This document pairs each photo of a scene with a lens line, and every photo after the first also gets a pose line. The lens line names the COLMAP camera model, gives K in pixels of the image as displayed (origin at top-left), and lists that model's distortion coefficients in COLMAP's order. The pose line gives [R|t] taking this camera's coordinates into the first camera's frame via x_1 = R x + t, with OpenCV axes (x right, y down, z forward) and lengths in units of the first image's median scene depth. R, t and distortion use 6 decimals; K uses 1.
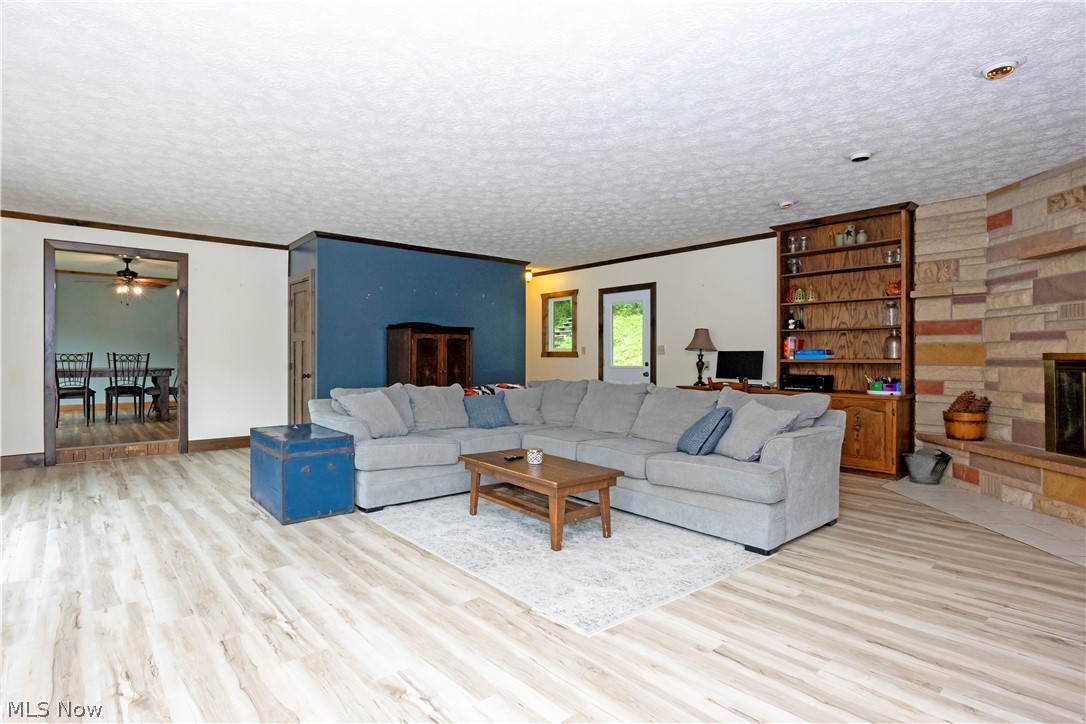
lens RADIAL K [[569.2, 0, 540.8], [0, 569.2, 356.8], [0, 0, 1]] dist [-0.016248, 0.000064]
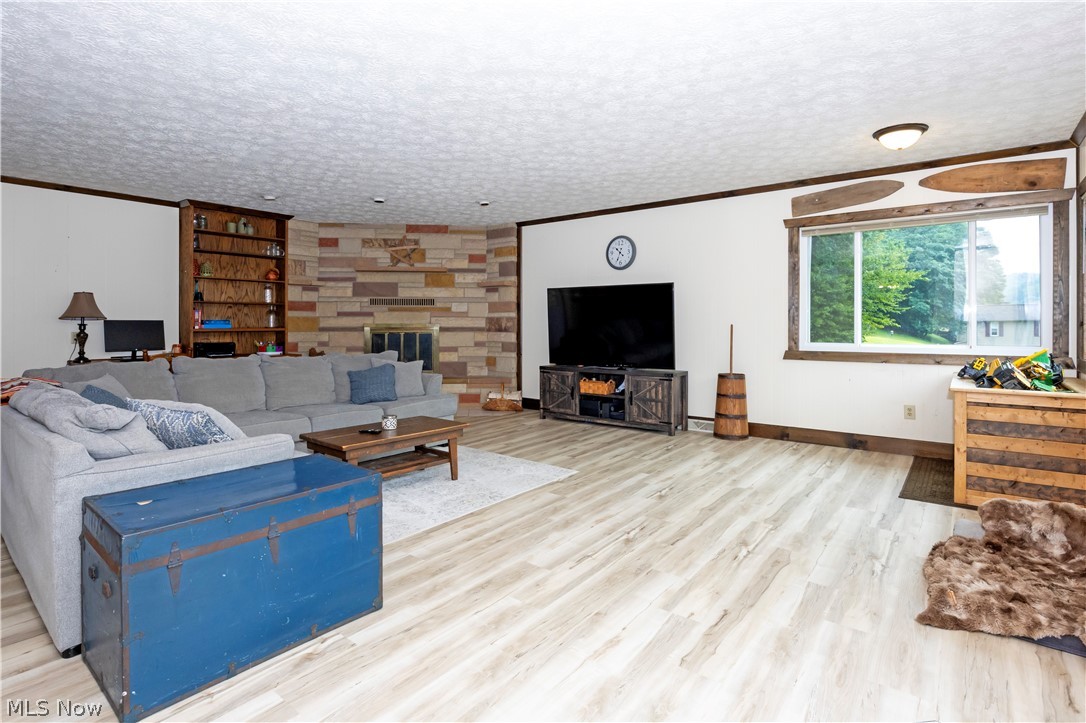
lens RADIAL K [[528.9, 0, 521.2], [0, 528.9, 328.4], [0, 0, 1]] dist [-0.005035, -0.000162]
pose [[-0.185091, -0.010731, 0.982663, -1.316045], [-0.001822, 0.999942, 0.010577, -0.015658], [-0.982720, 0.000167, -0.185100, 1.207430]]
